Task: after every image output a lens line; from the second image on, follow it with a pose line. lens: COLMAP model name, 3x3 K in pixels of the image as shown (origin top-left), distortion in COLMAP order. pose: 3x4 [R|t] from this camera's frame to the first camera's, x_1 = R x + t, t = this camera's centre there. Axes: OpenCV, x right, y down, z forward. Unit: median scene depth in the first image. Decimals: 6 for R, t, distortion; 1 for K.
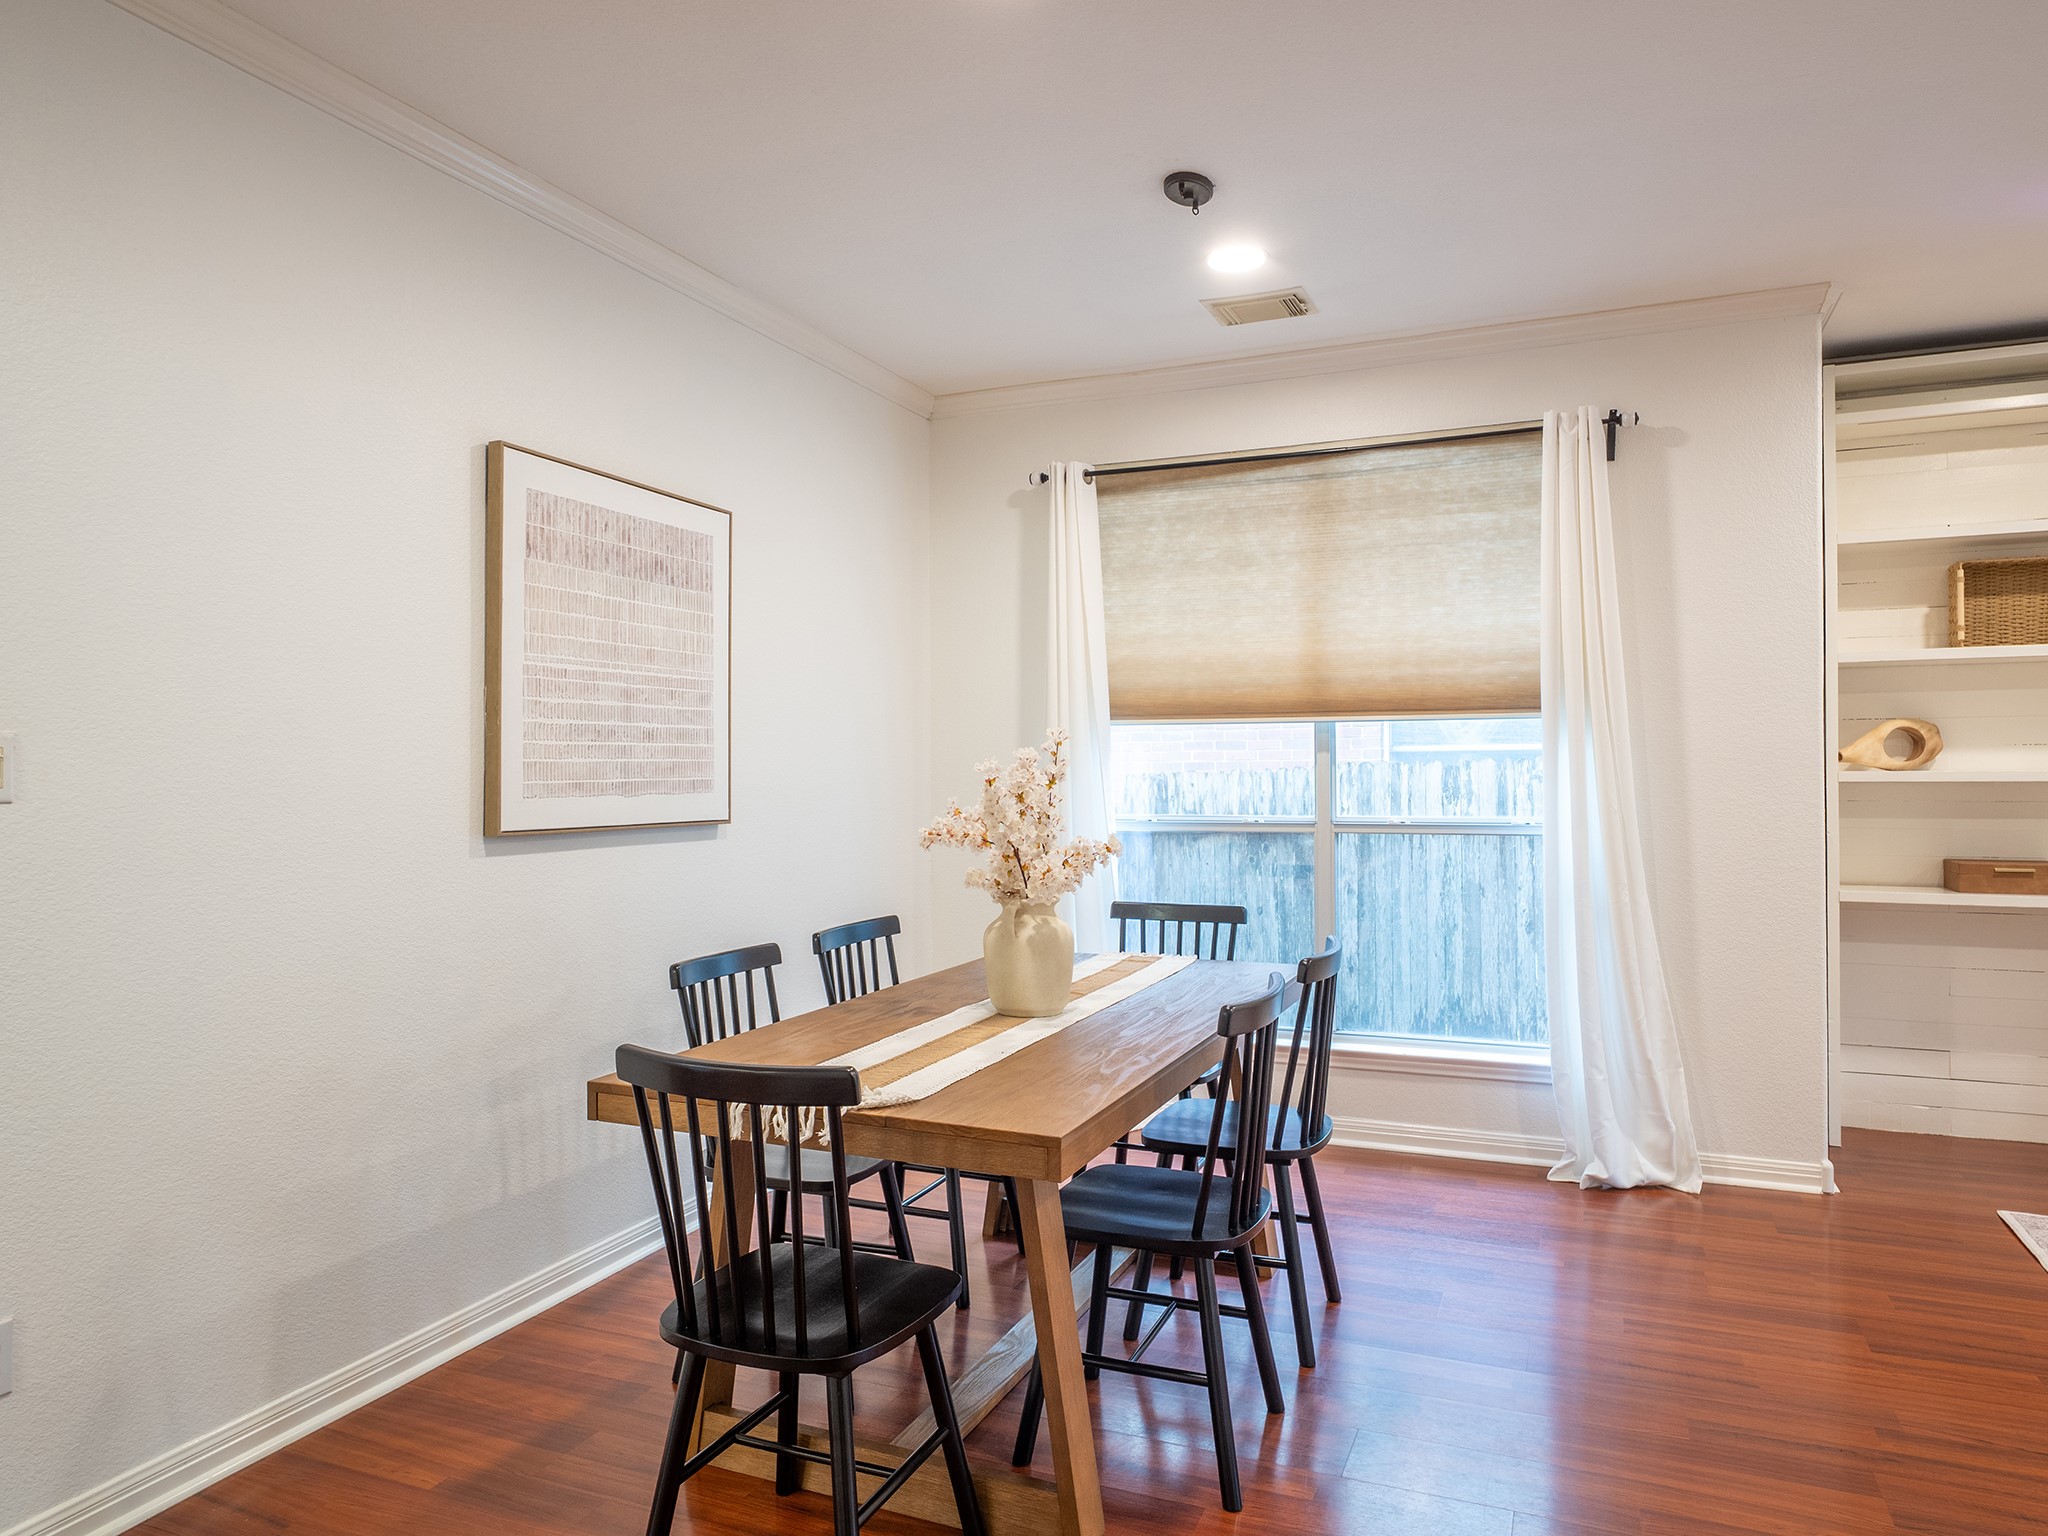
lens RADIAL K [[1349.7, 0, 1018.3], [0, 1349.7, 768.6], [0, 0, 1]] dist [0.002286, 0.001470]
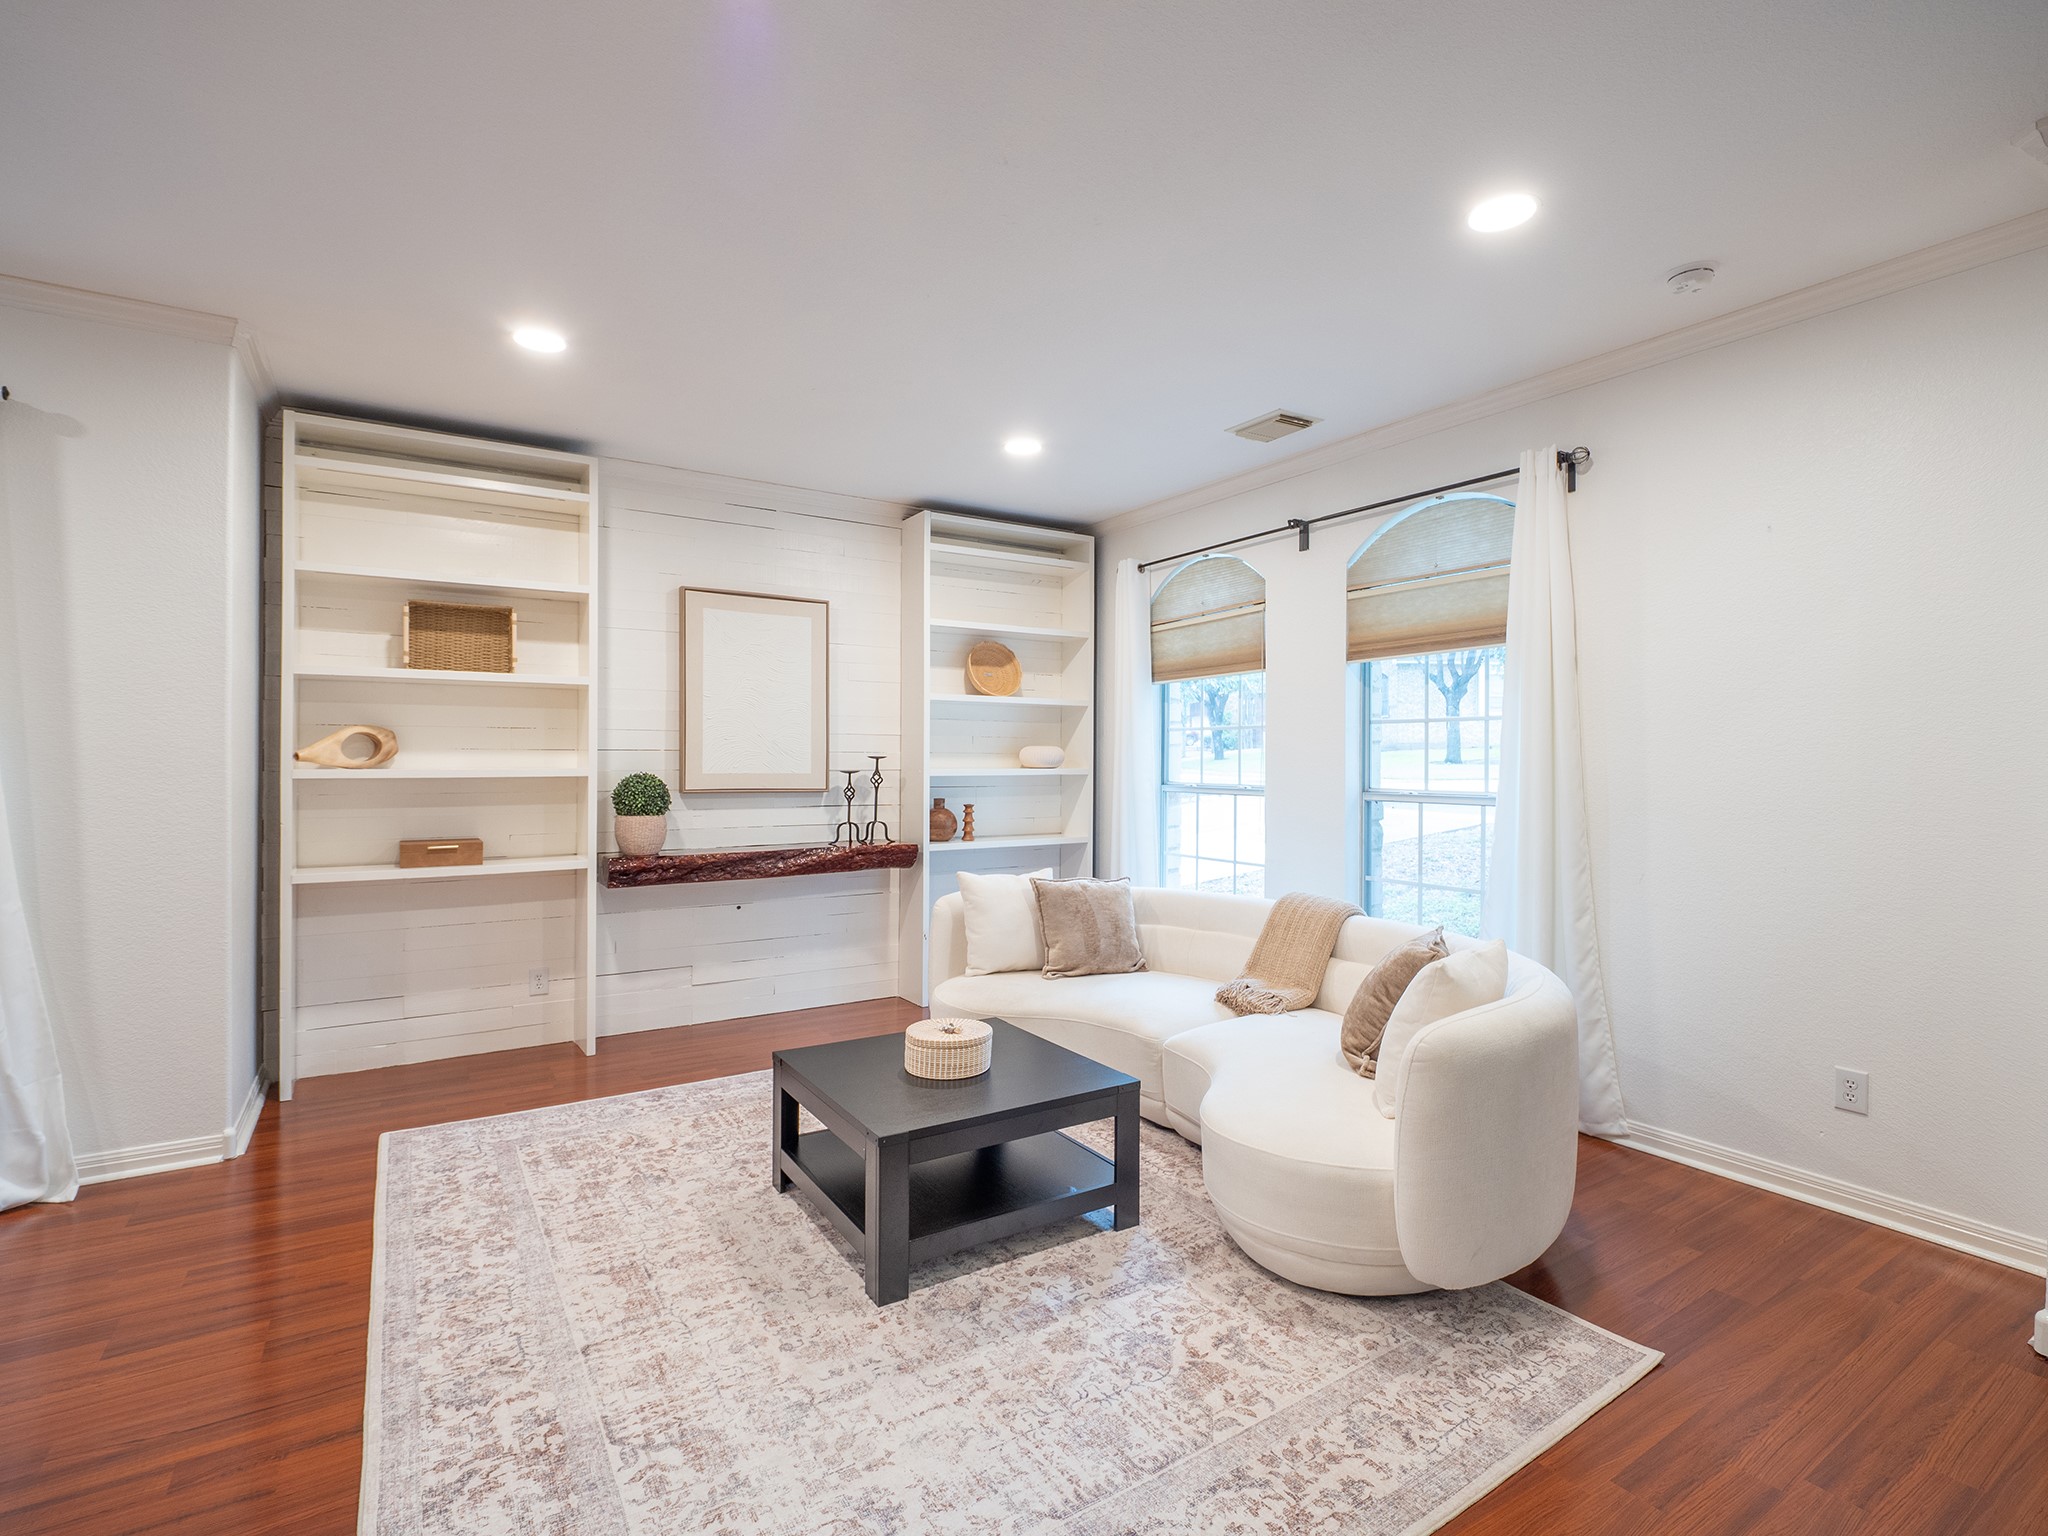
lens RADIAL K [[974.1, 0, 1028.5], [0, 974.1, 759.4], [0, 0, 1]] dist [-0.004396, -0.003521]
pose [[0.561388, 0.009718, 0.827496, 0.276677], [-0.004521, 0.999952, -0.008677, -0.001958], [-0.827541, 0.001130, 0.561405, 0.030323]]
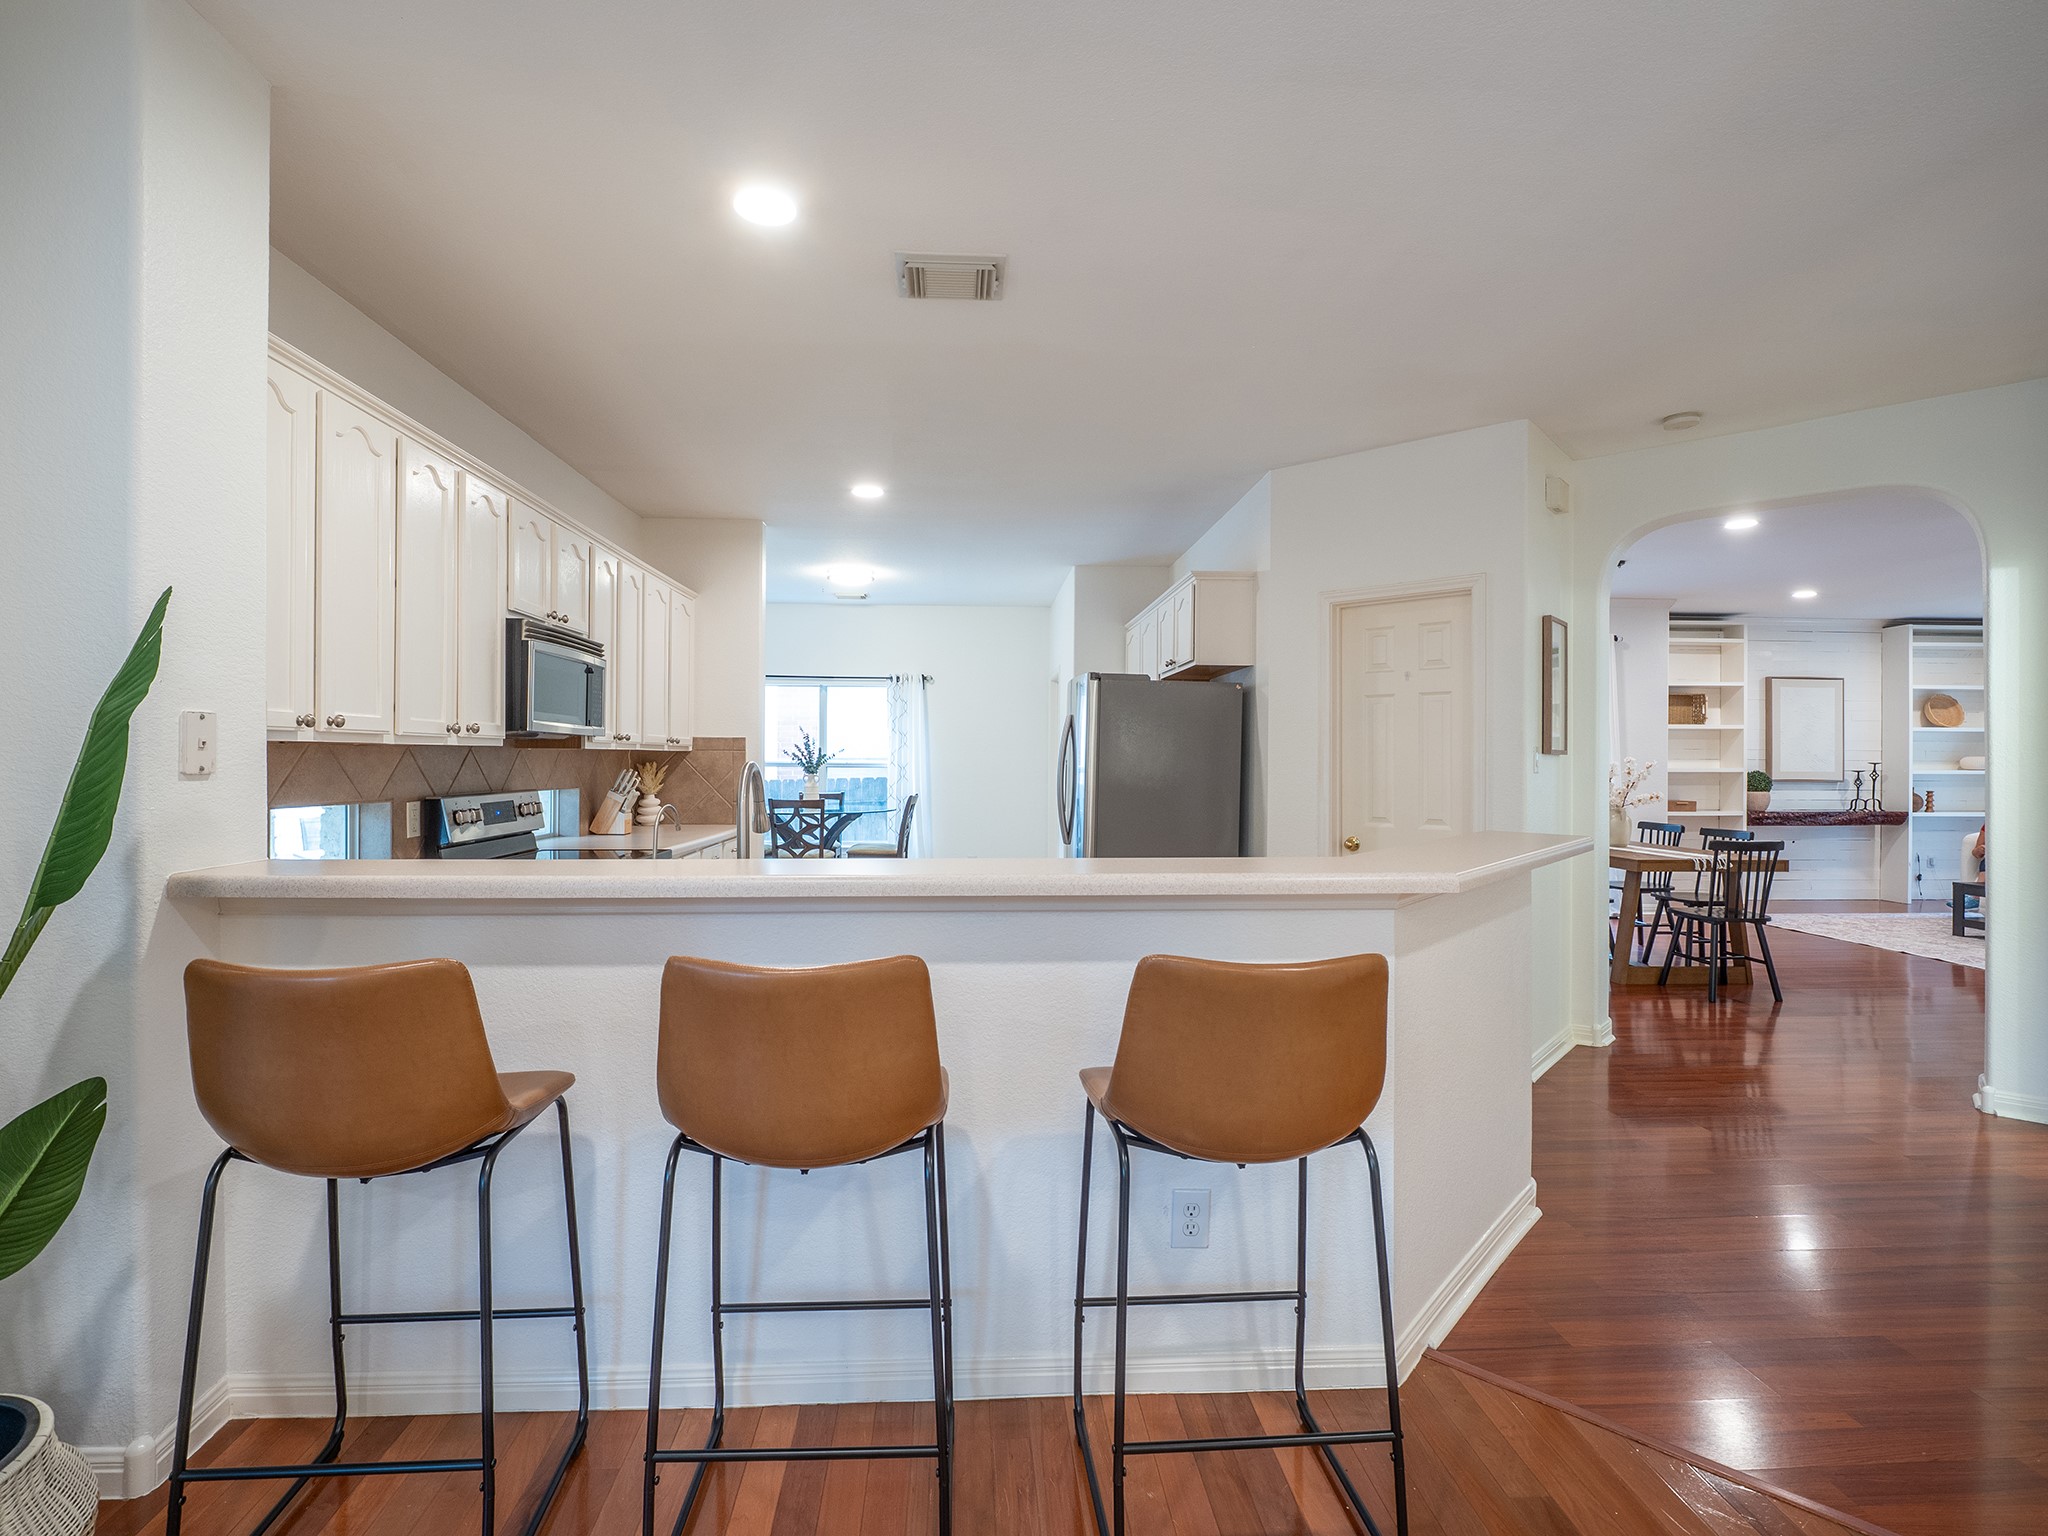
lens RADIAL K [[974.1, 0, 1021.3], [0, 974.1, 762.9], [0, 0, 1]] dist [-0.004396, -0.003521]
pose [[0.898390, 0.011453, 0.439050, -1.353913], [-0.008926, 0.999930, -0.007818, 0.017093], [-0.439108, 0.003104, 0.898429, -0.220231]]
